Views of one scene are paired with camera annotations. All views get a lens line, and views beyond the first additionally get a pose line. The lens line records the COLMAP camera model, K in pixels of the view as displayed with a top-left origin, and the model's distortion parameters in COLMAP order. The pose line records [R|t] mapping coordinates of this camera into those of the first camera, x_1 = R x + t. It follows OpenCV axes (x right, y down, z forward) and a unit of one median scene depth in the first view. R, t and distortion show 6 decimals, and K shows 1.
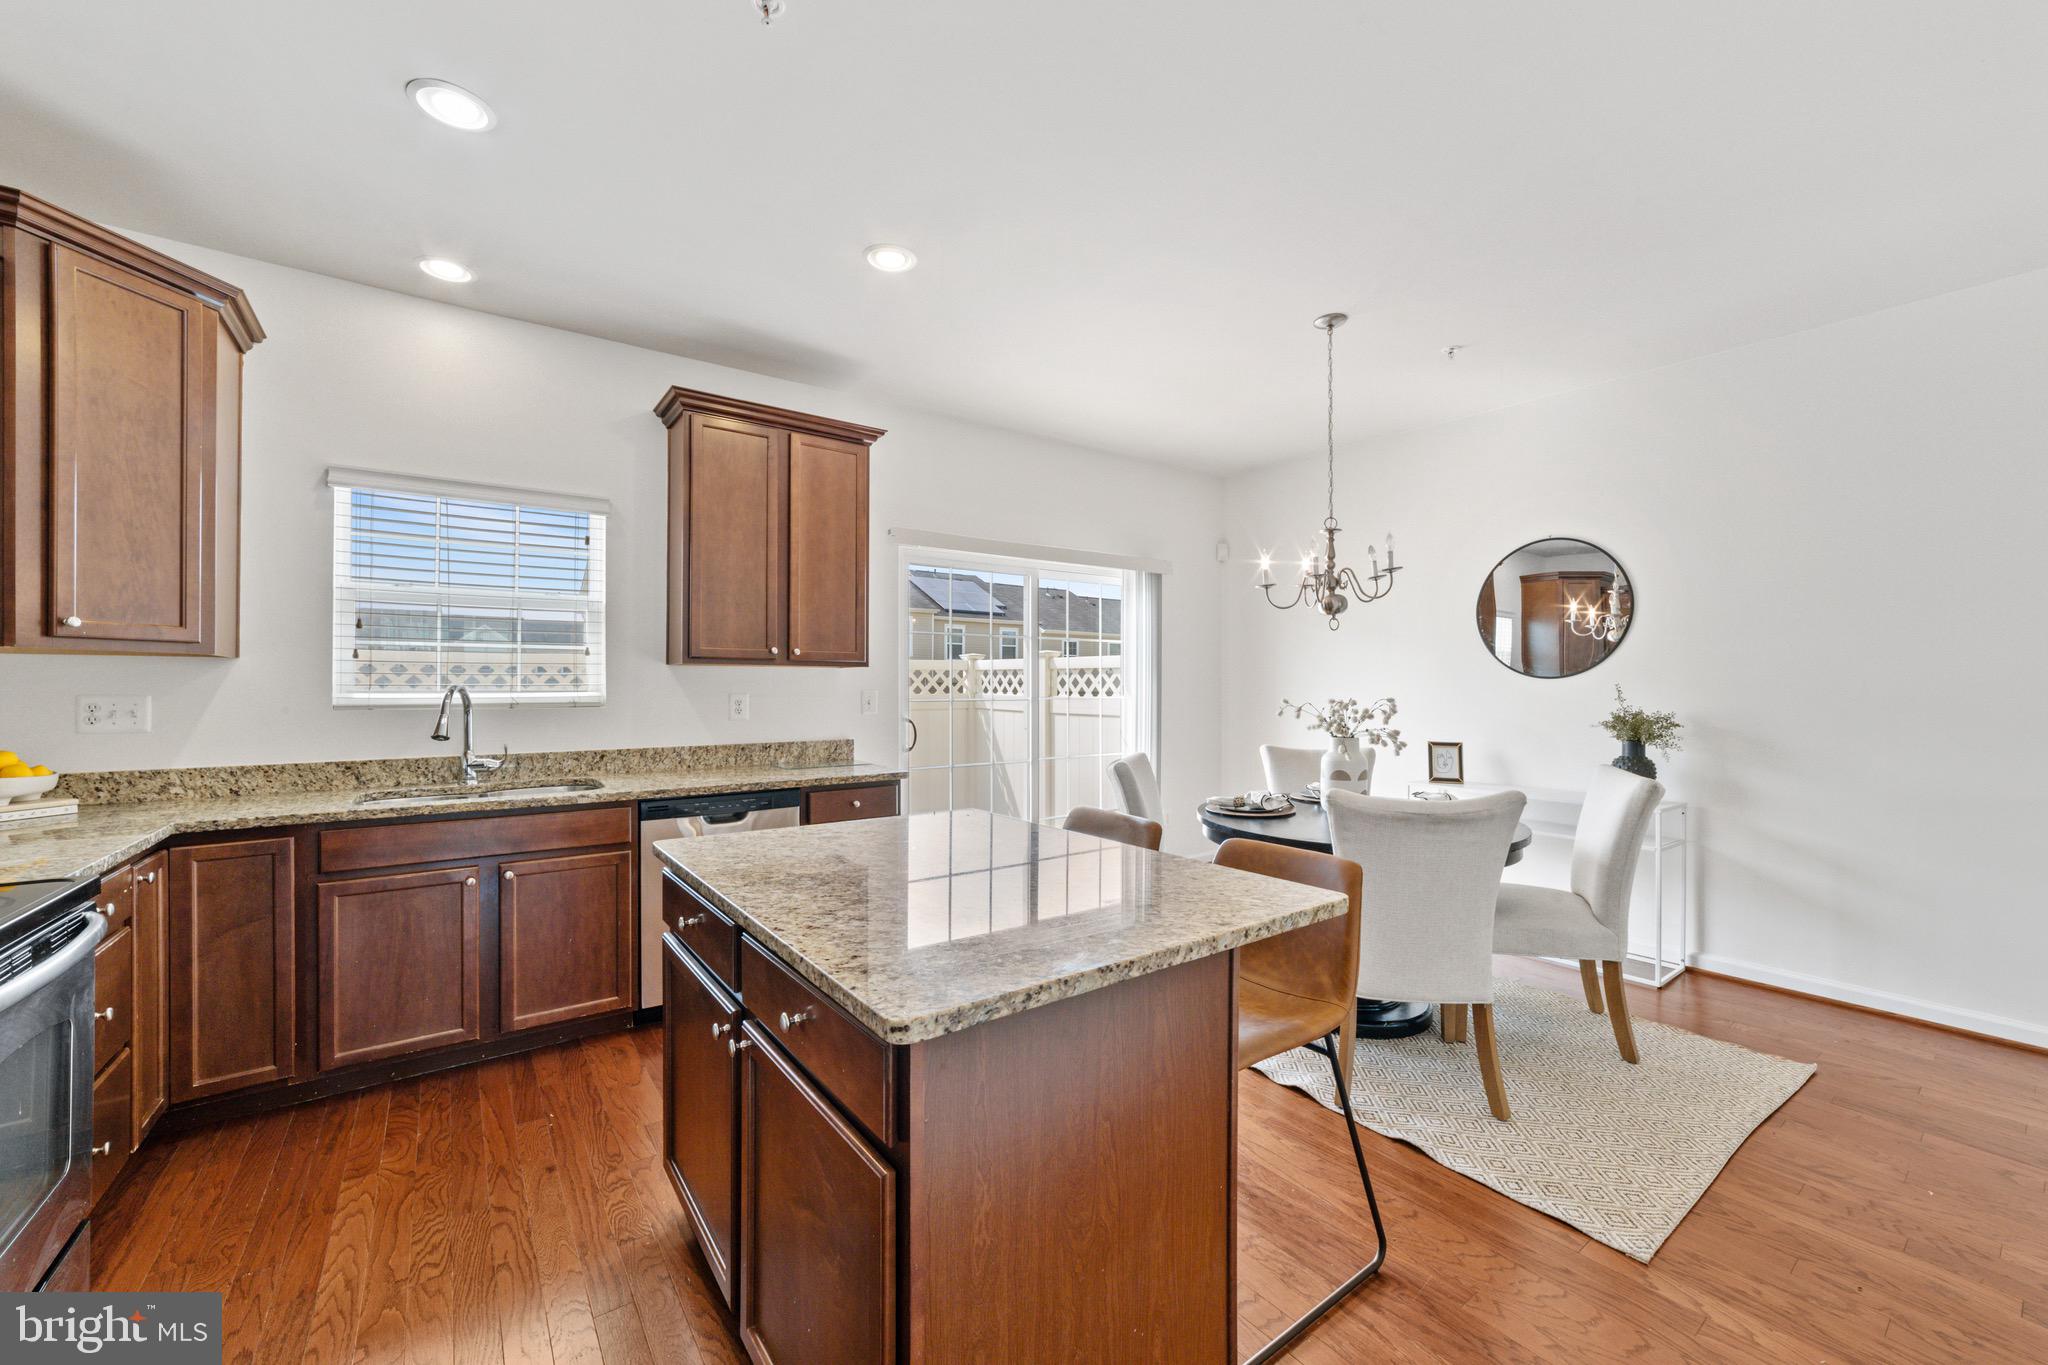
lens RADIAL K [[800.8, 0, 1015.5], [0, 800.8, 686.3], [0, 0, 1]] dist [-0.003296, 0.000054]
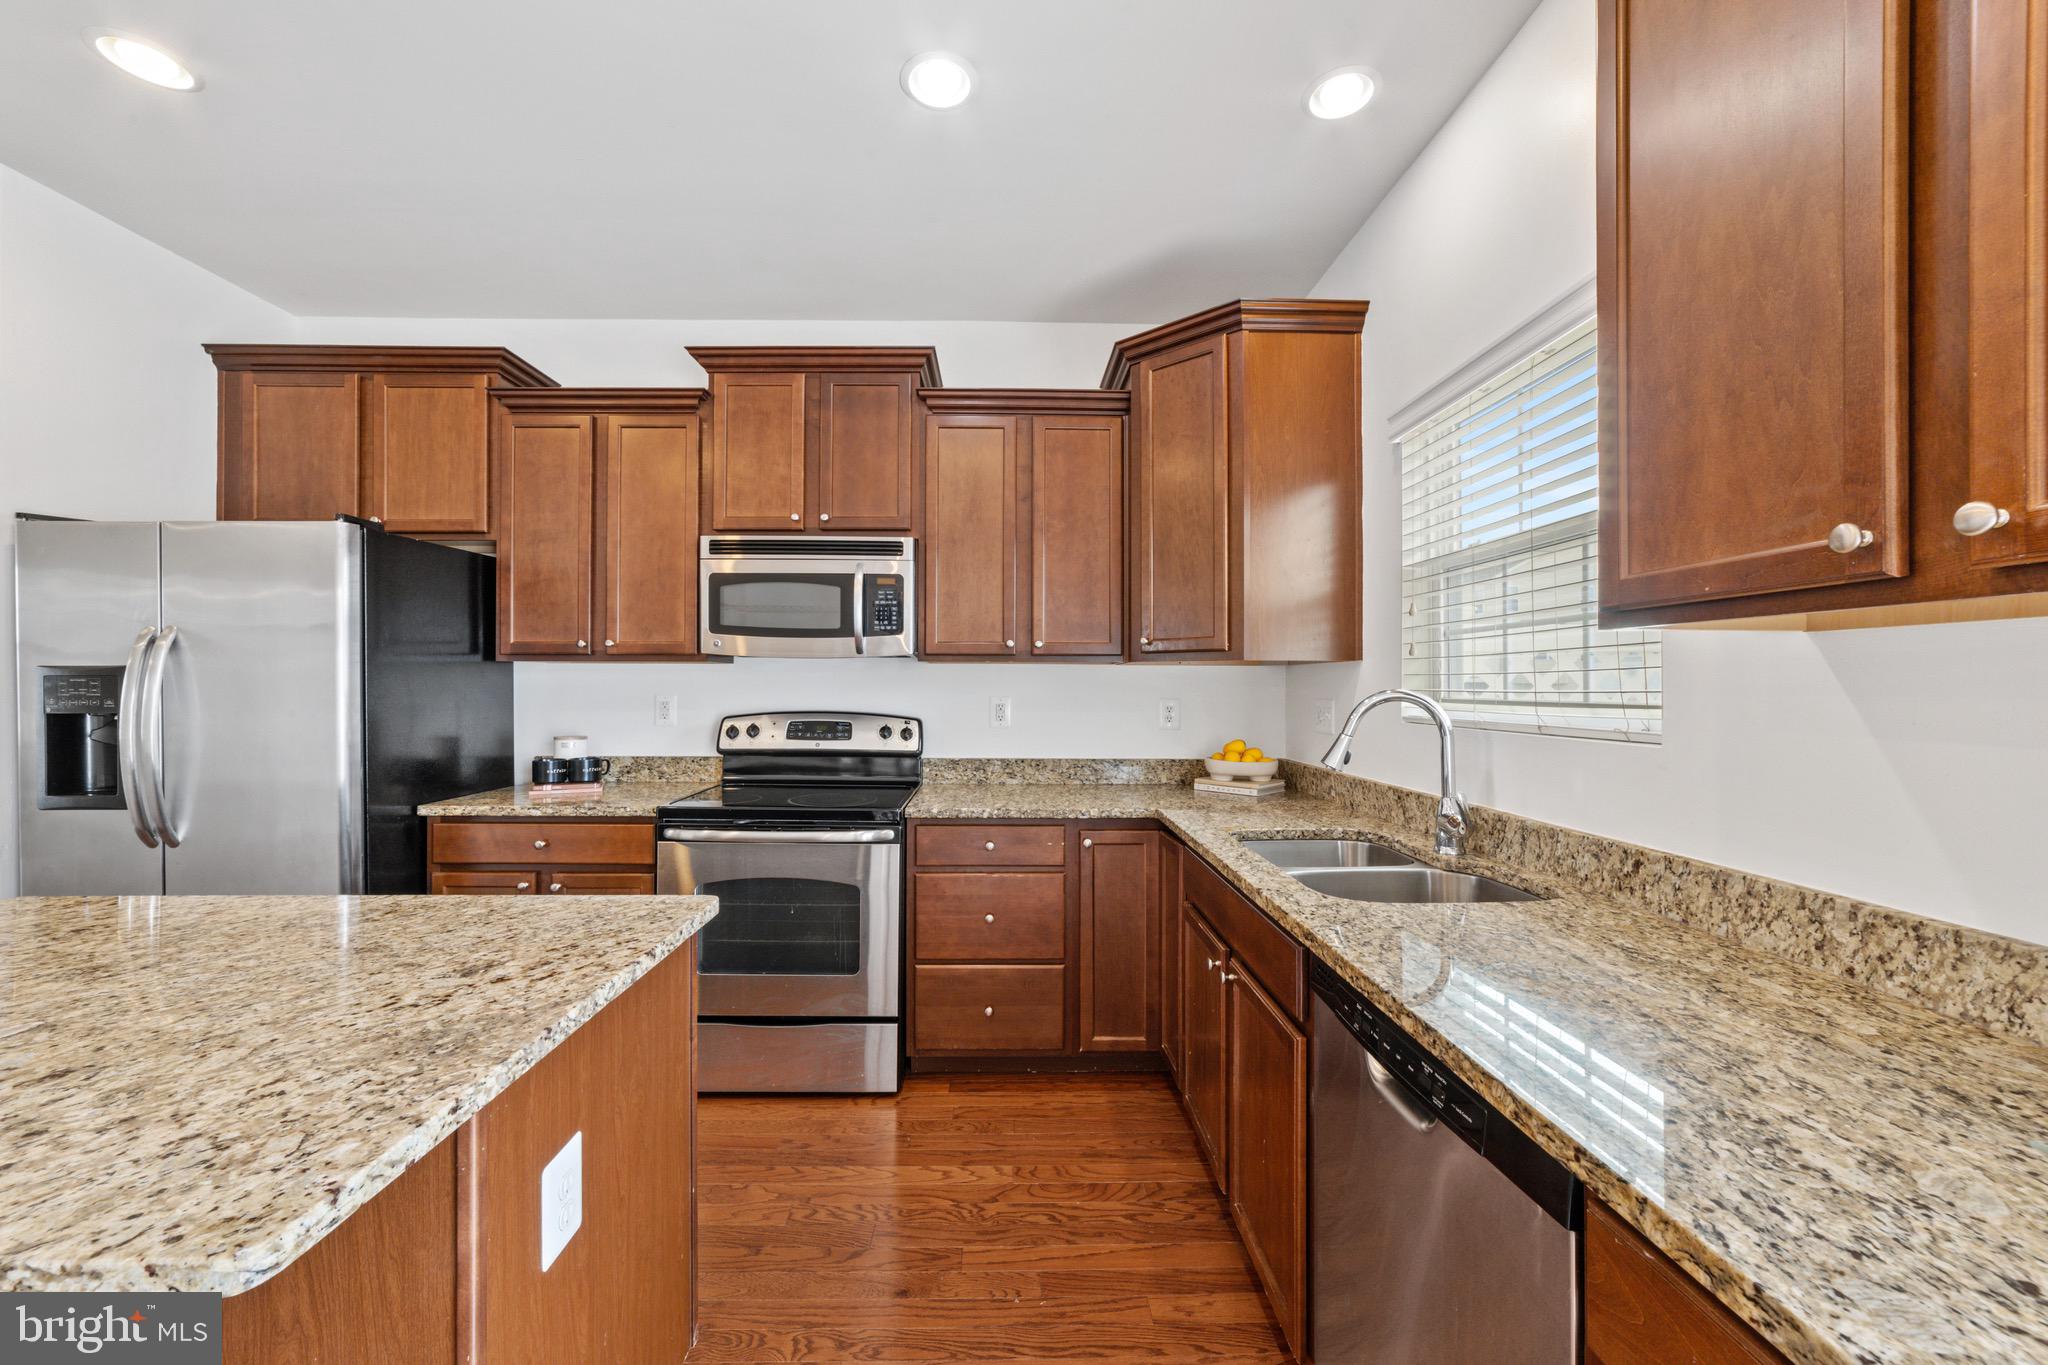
lens RADIAL K [[786.9, 0, 1020.7], [0, 786.9, 688.3], [0, 0, 1]] dist [-0.001831, 0.000061]
pose [[-0.567033, -0.002135, -0.823692, -0.000334], [-0.004566, 0.999989, 0.000551, -0.002264], [0.823682, 0.004074, -0.567037, 1.110717]]
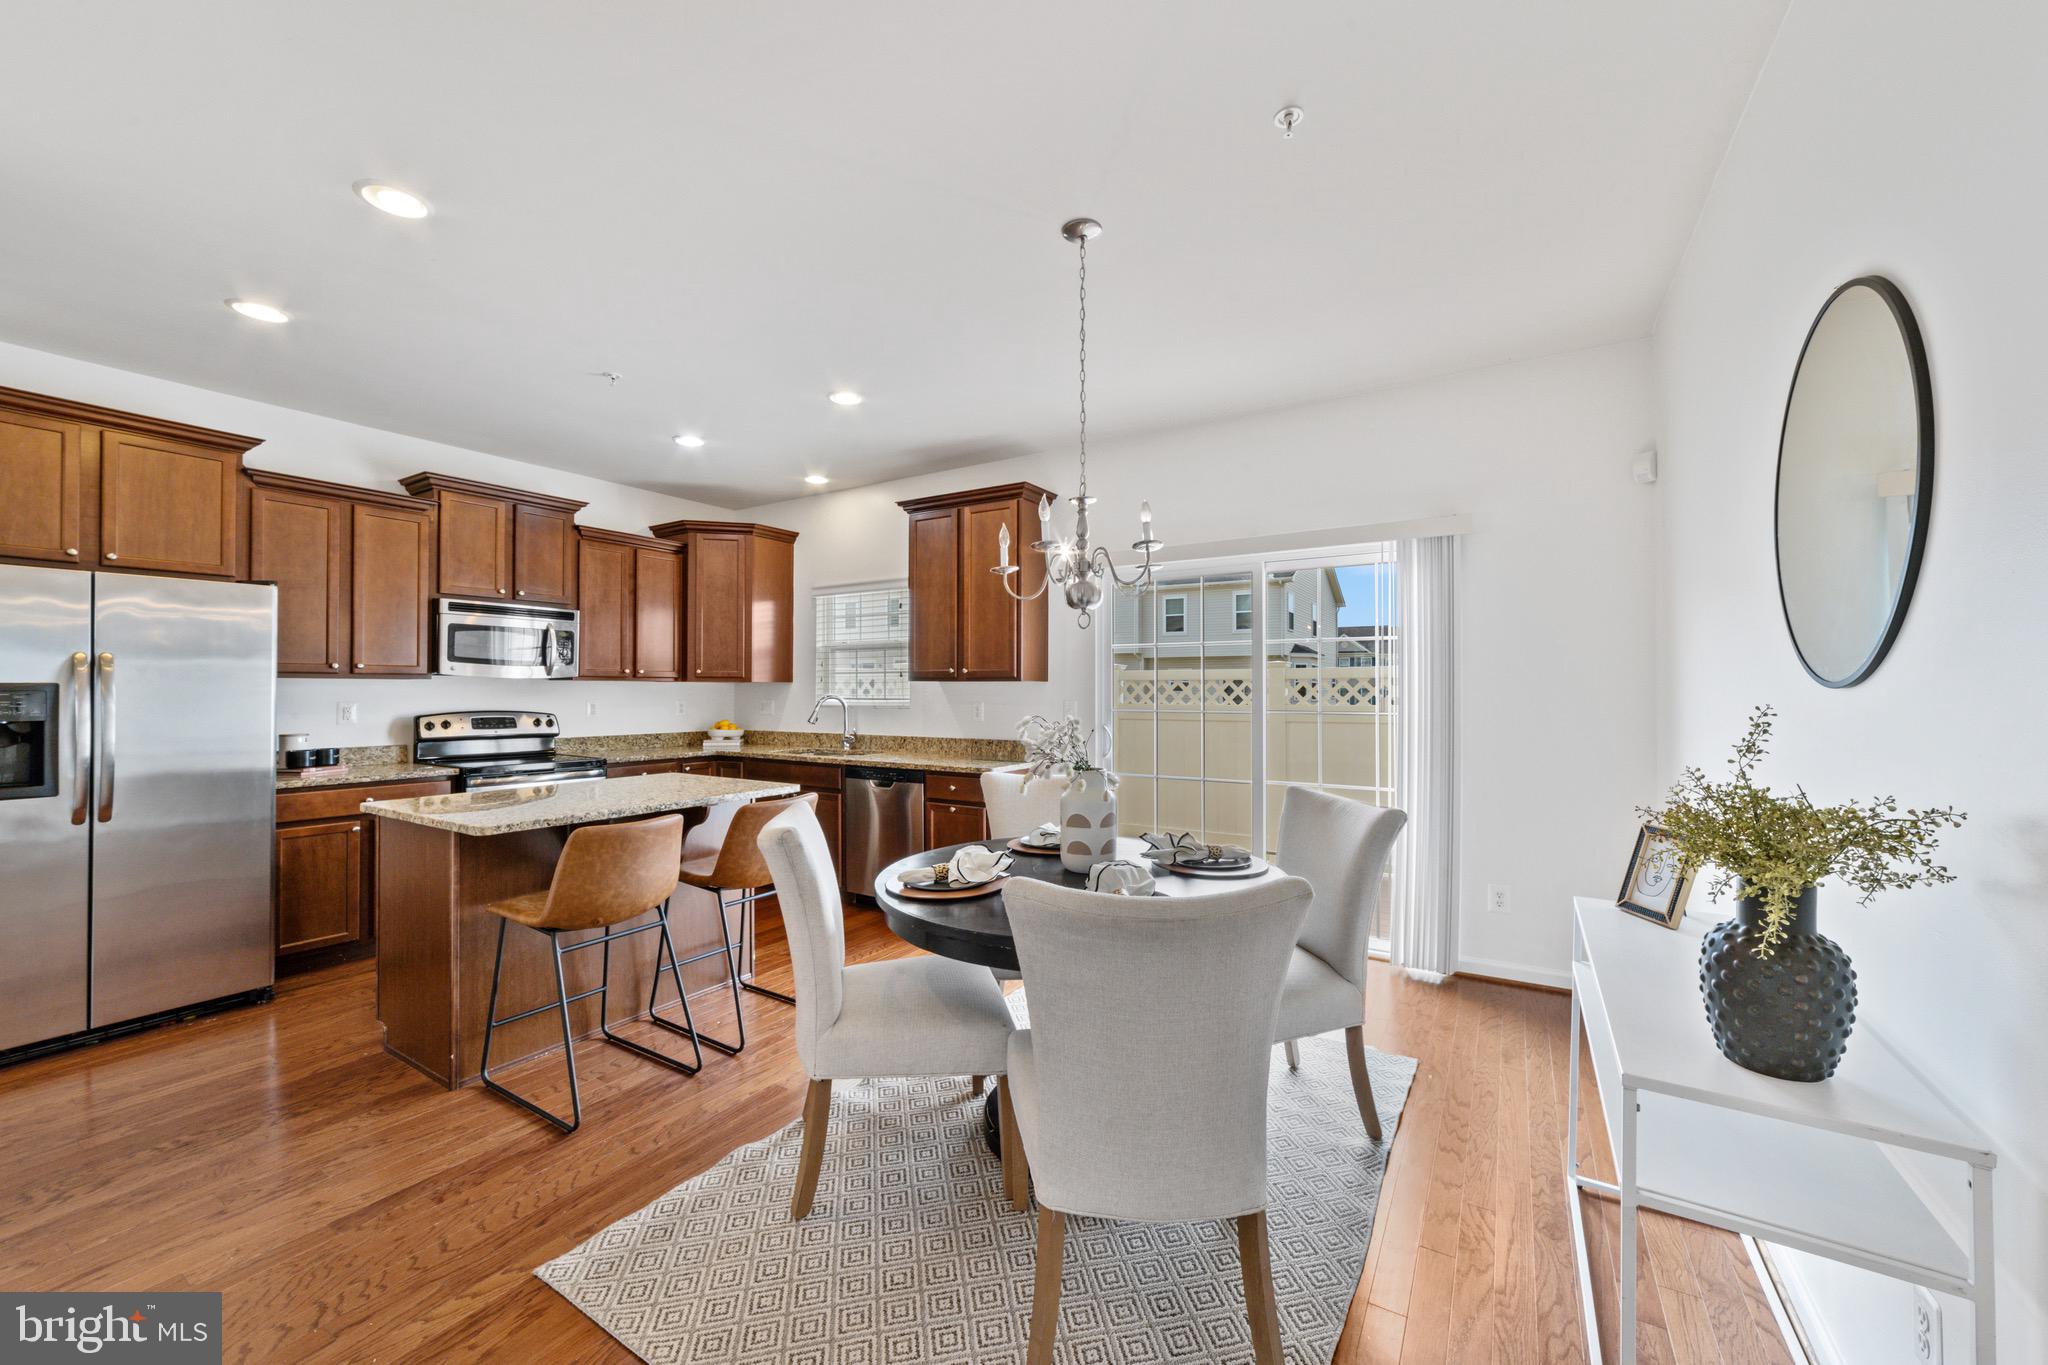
lens RADIAL K [[784.2, 0, 1000.9], [0, 784.2, 683.4], [0, 0, 1]] dist [-0.000348, 0.006184]
pose [[0.358899, -0.010119, -0.933321, 1.161766], [-0.000694, 0.999938, -0.011108, -0.009213], [0.933376, 0.004635, 0.358870, 0.709461]]
